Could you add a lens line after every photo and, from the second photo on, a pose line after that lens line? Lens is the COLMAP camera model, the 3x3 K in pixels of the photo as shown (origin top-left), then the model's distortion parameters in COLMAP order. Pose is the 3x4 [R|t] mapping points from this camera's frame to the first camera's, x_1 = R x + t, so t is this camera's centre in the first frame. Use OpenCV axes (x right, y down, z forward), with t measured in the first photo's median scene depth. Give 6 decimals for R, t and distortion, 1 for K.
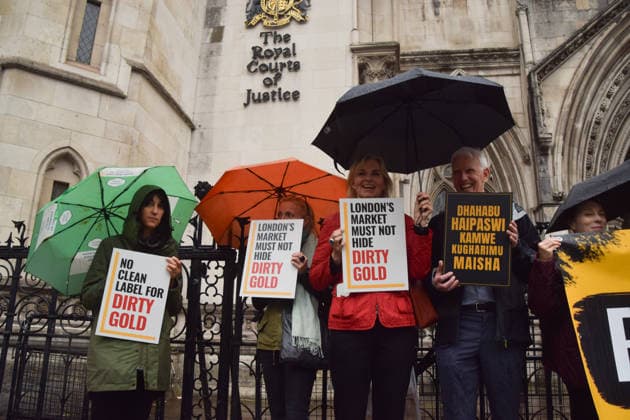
lens RADIAL K [[504.5, 0, 318.7], [0, 504.5, 212.3], [0, 0, 1]] dist [-0.158072, 0.123521]
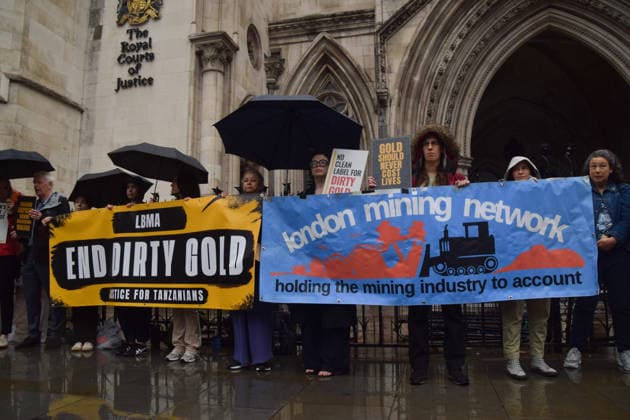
lens RADIAL K [[504.5, 0, 318.7], [0, 504.5, 212.3], [0, 0, 1]] dist [-0.158072, 0.123521]
pose [[0.994545, -0.034976, -0.098269, 0.483302], [0.049343, 0.987785, 0.147807, -0.061146], [0.091899, -0.151849, 0.984122, -0.259765]]
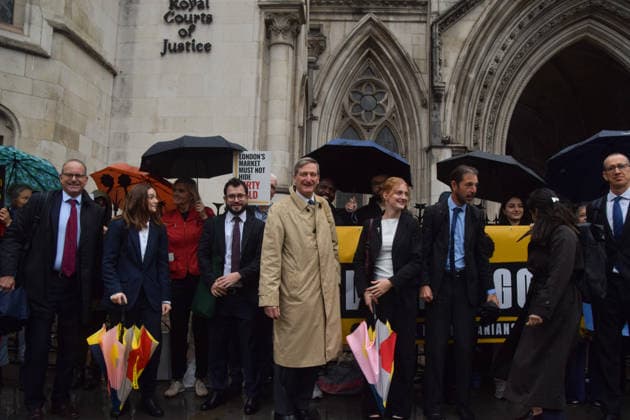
lens RADIAL K [[515.6, 0, 316.3], [0, 515.6, 217.0], [0, 0, 1]] dist [-0.167241, 0.131925]
pose [[0.995007, 0.016923, 0.098360, 0.087148], [-0.036416, 0.979134, 0.199927, -0.093373], [-0.092924, -0.202510, 0.974861, -0.182396]]
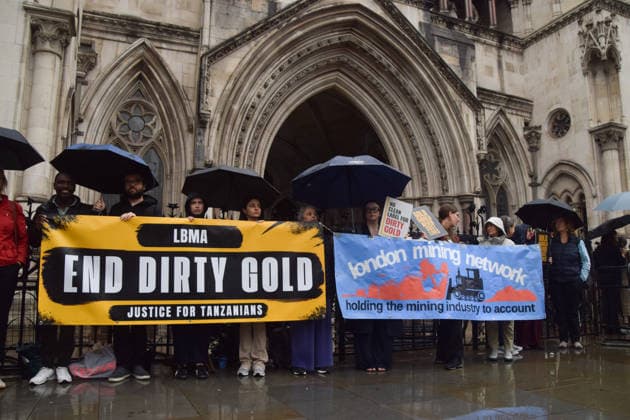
lens RADIAL K [[509.0, 0, 318.5], [0, 509.0, 219.4], [0, 0, 1]] dist [-0.173320, 0.143736]
pose [[0.851575, 0.059362, 0.520862, 0.087188], [-0.130936, 0.986163, 0.101680, -0.067020], [-0.507618, -0.154788, 0.847564, -0.254902]]
